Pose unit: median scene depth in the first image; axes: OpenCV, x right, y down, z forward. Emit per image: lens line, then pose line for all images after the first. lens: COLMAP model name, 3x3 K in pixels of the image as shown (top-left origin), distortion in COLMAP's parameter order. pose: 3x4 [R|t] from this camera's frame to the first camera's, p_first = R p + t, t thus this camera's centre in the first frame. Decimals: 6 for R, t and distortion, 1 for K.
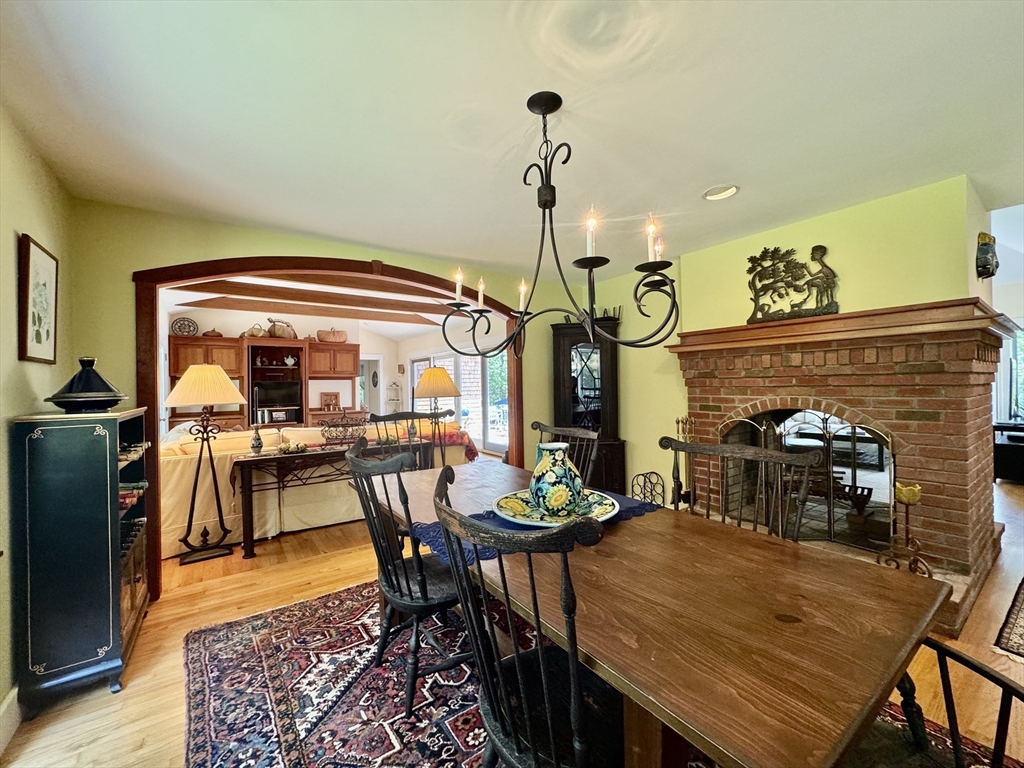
lens RADIAL K [[409.0, 0, 512.0], [0, 409.0, 384.0], [0, 0, 1]] dist [-0.003910, 0.000482]
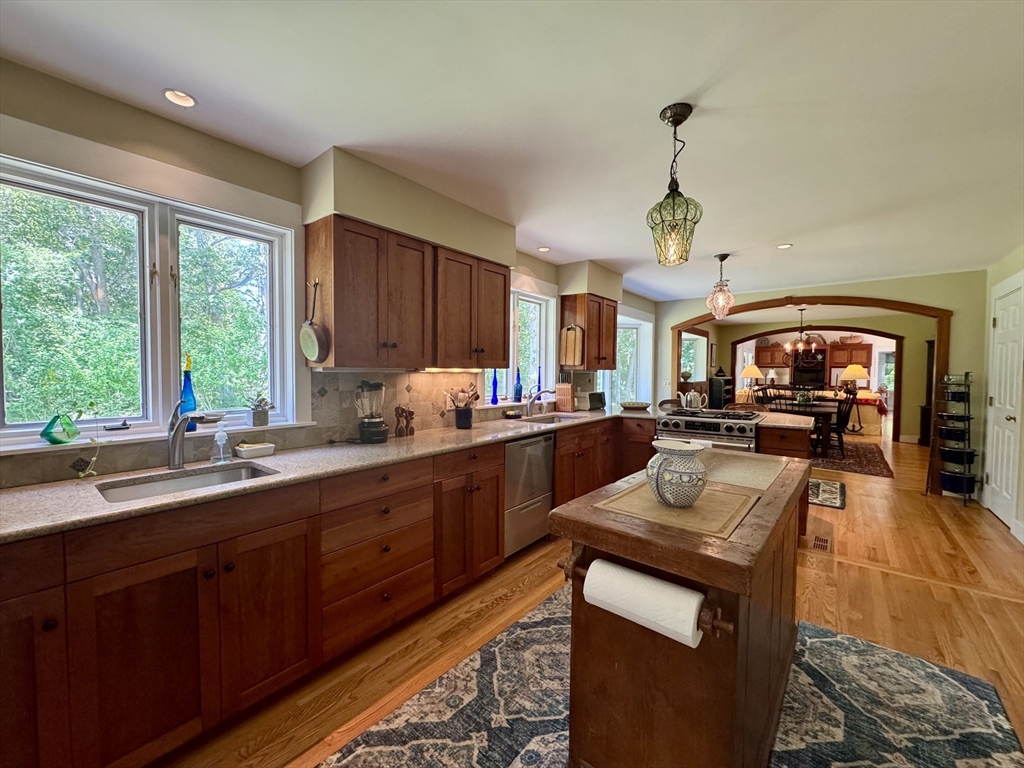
lens RADIAL K [[409.0, 0, 512.0], [0, 409.0, 384.0], [0, 0, 1]] dist [-0.003910, 0.000482]
pose [[0.269277, 0.049396, -0.961795, 0.786209], [-0.007914, 0.998764, 0.049079, -0.018265], [0.963030, -0.005604, 0.269335, -0.714215]]
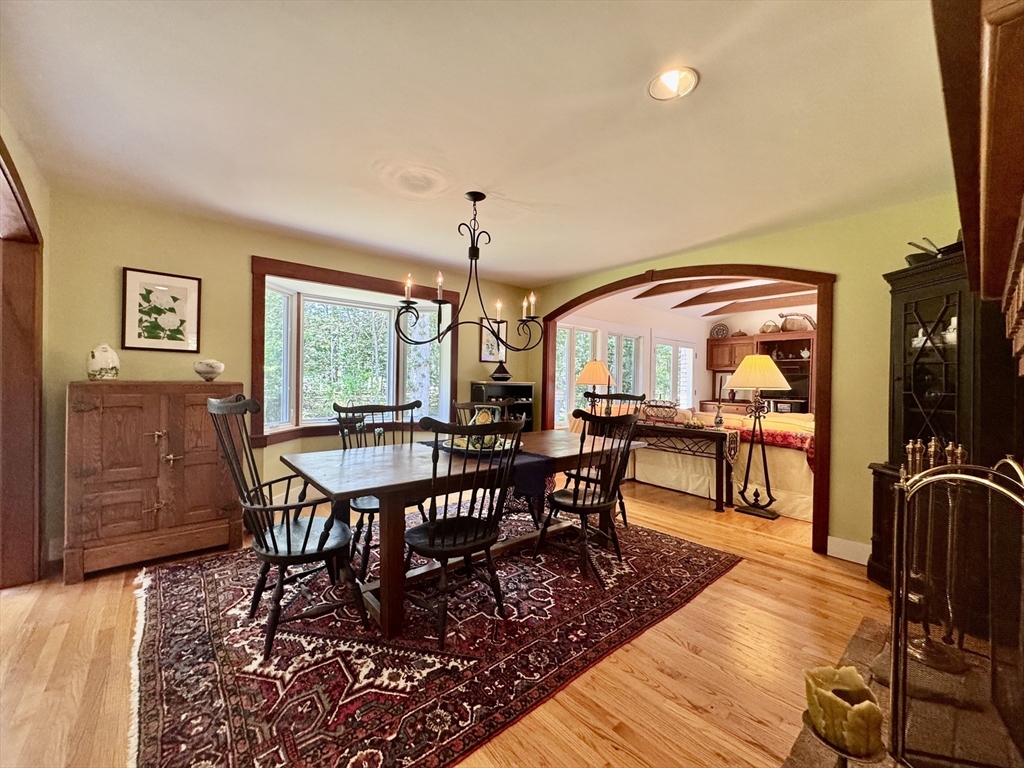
lens RADIAL K [[409.0, 0, 512.0], [0, 409.0, 384.0], [0, 0, 1]] dist [-0.003910, 0.000482]
pose [[0.091130, 0.024817, -0.995530, 0.396309], [-0.017747, 0.999571, 0.023294, 0.006741], [0.995681, 0.015545, 0.091532, 0.227543]]
